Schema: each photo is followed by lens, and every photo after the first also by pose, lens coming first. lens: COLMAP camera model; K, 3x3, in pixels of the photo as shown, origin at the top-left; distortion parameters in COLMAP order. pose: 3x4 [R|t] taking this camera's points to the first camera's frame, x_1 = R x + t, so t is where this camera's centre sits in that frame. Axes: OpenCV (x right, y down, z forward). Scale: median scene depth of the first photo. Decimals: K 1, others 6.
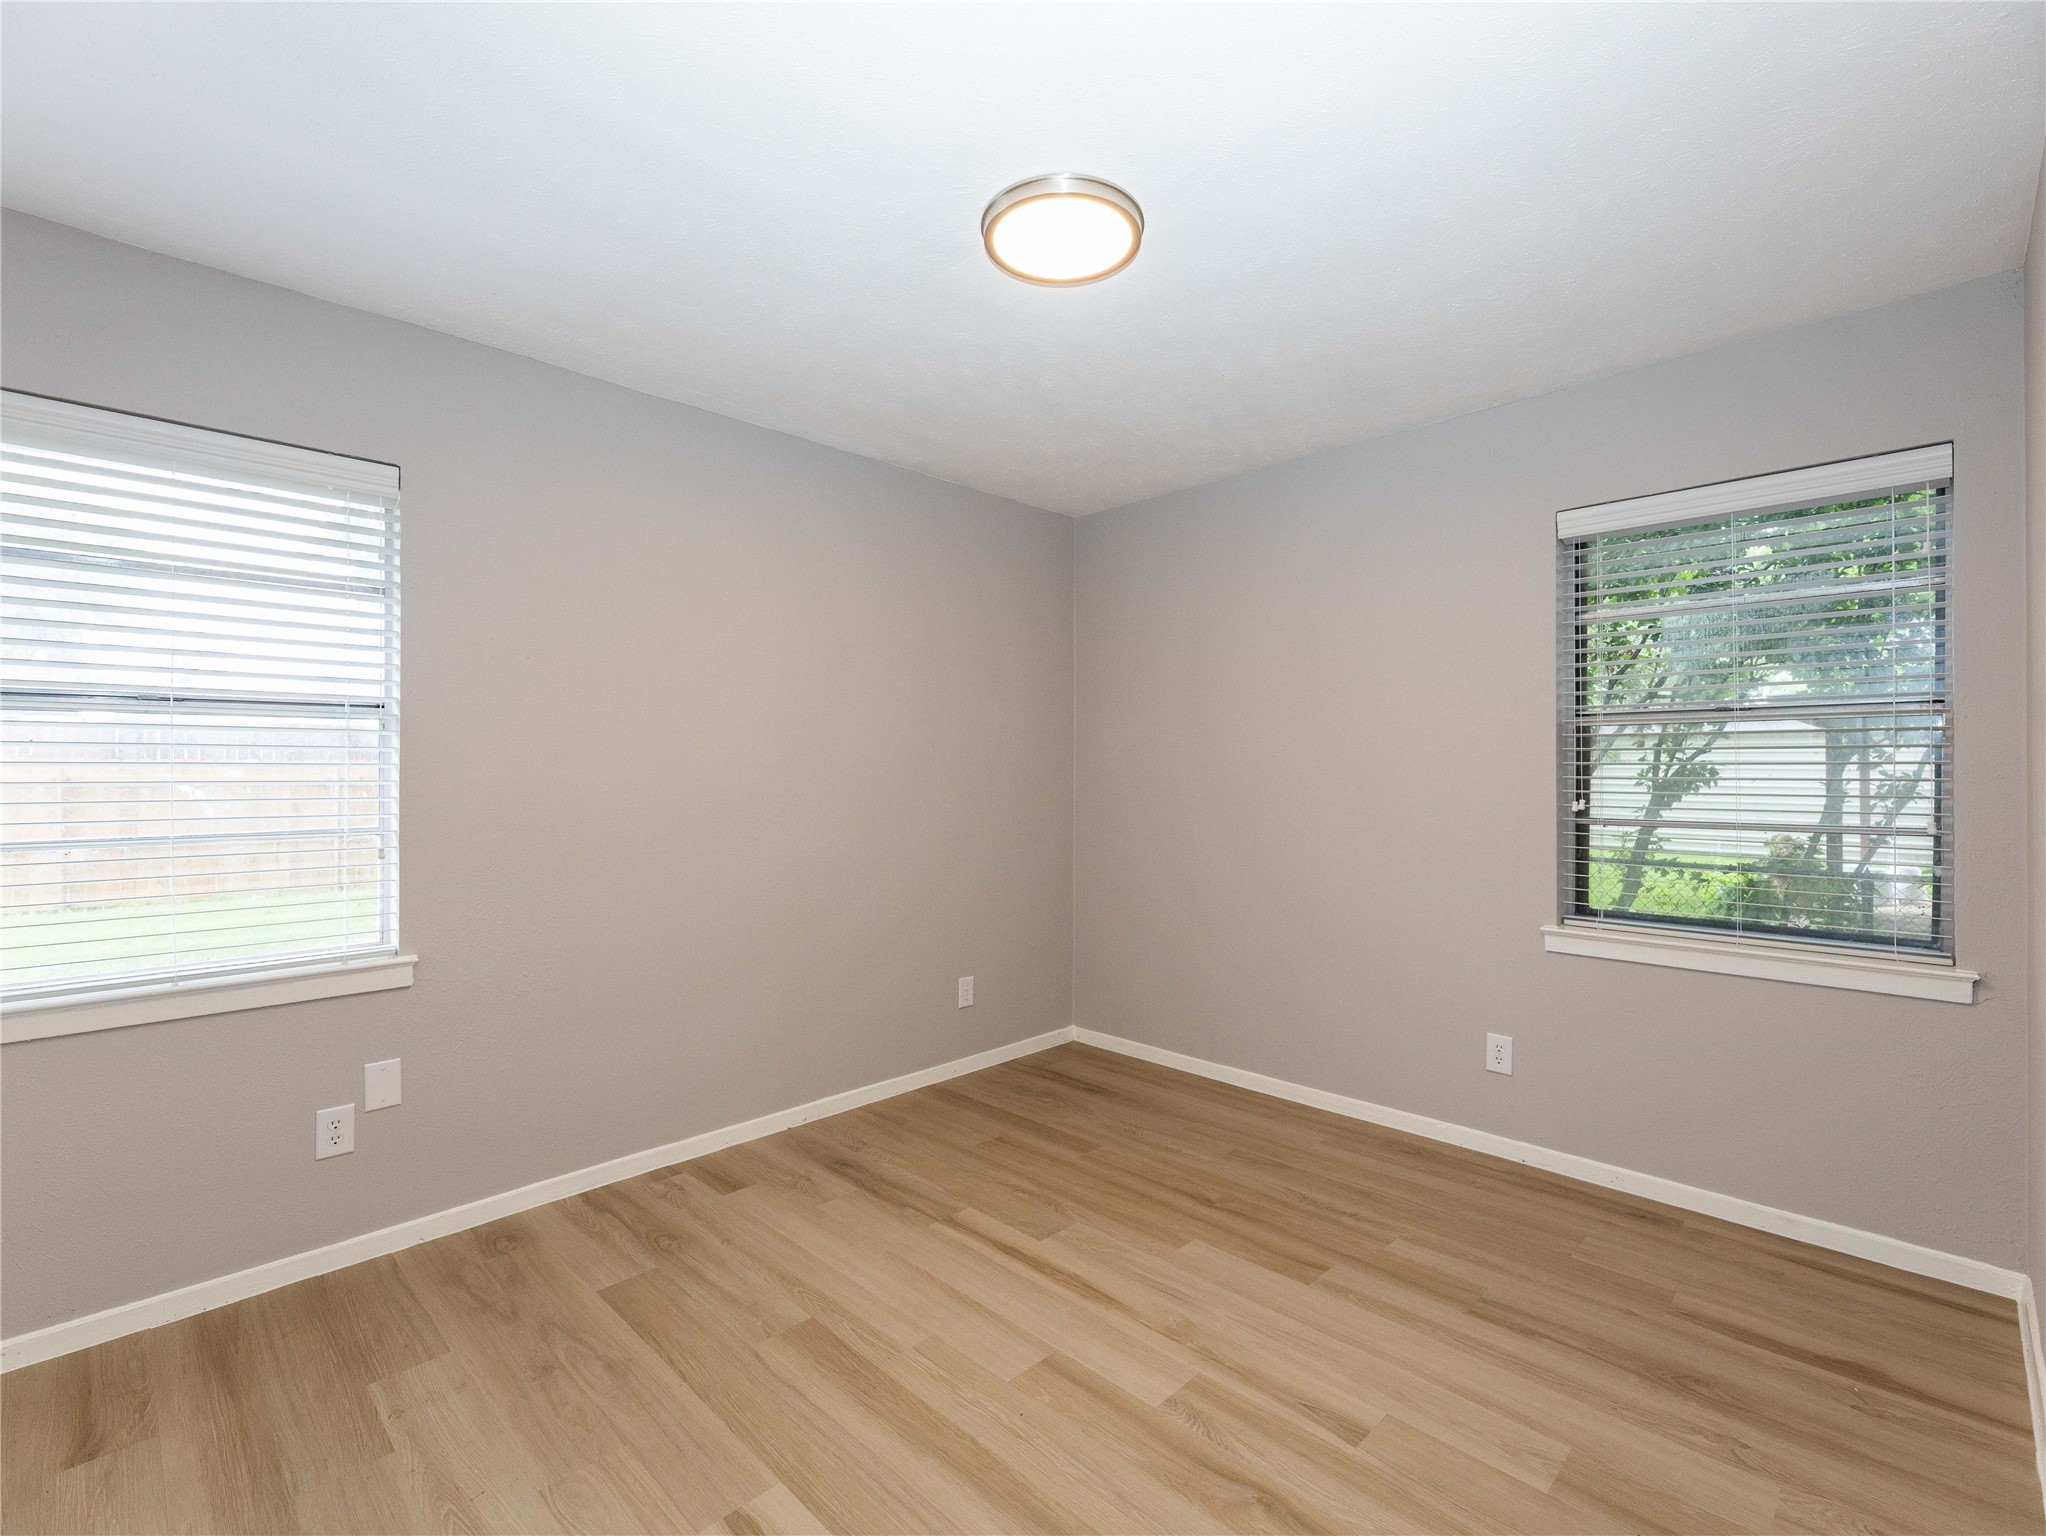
lens RADIAL K [[917.4, 0, 1036.4], [0, 917.4, 766.7], [0, 0, 1]] dist [-0.000419, -0.000122]
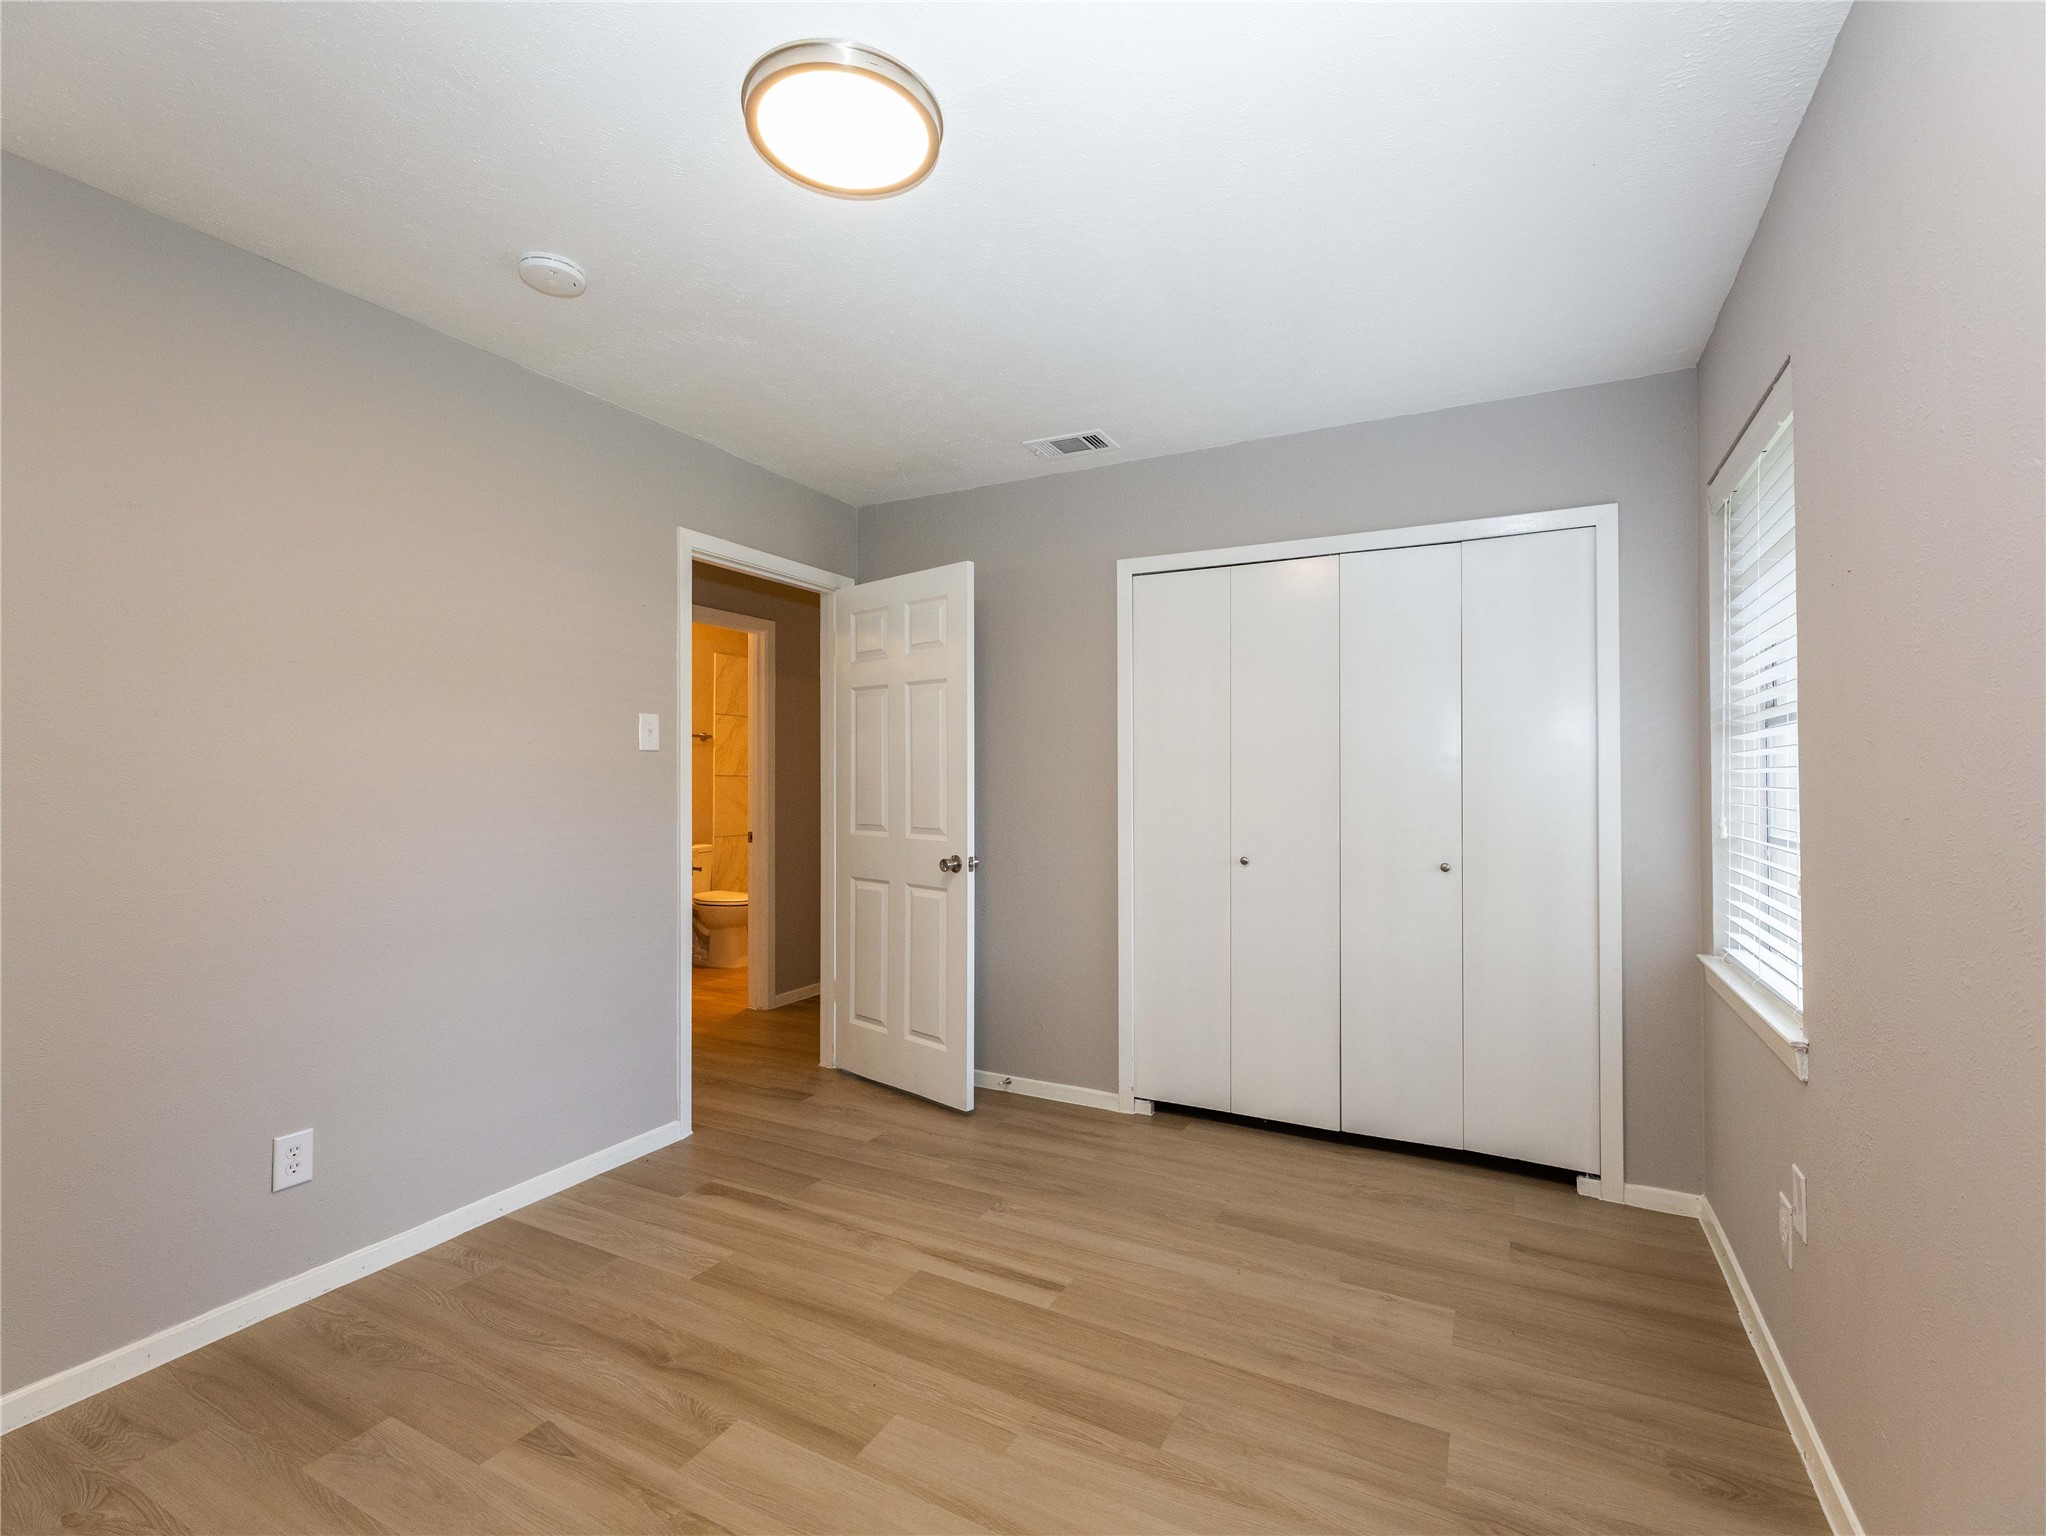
lens RADIAL K [[917.4, 0, 1036.4], [0, 917.4, 766.7], [0, 0, 1]] dist [-0.000419, -0.000122]
pose [[-0.954746, -0.004636, -0.297386, 0.115552], [0.000692, 0.999841, -0.017809, 0.012996], [0.297422, -0.017209, -0.954591, 1.945069]]
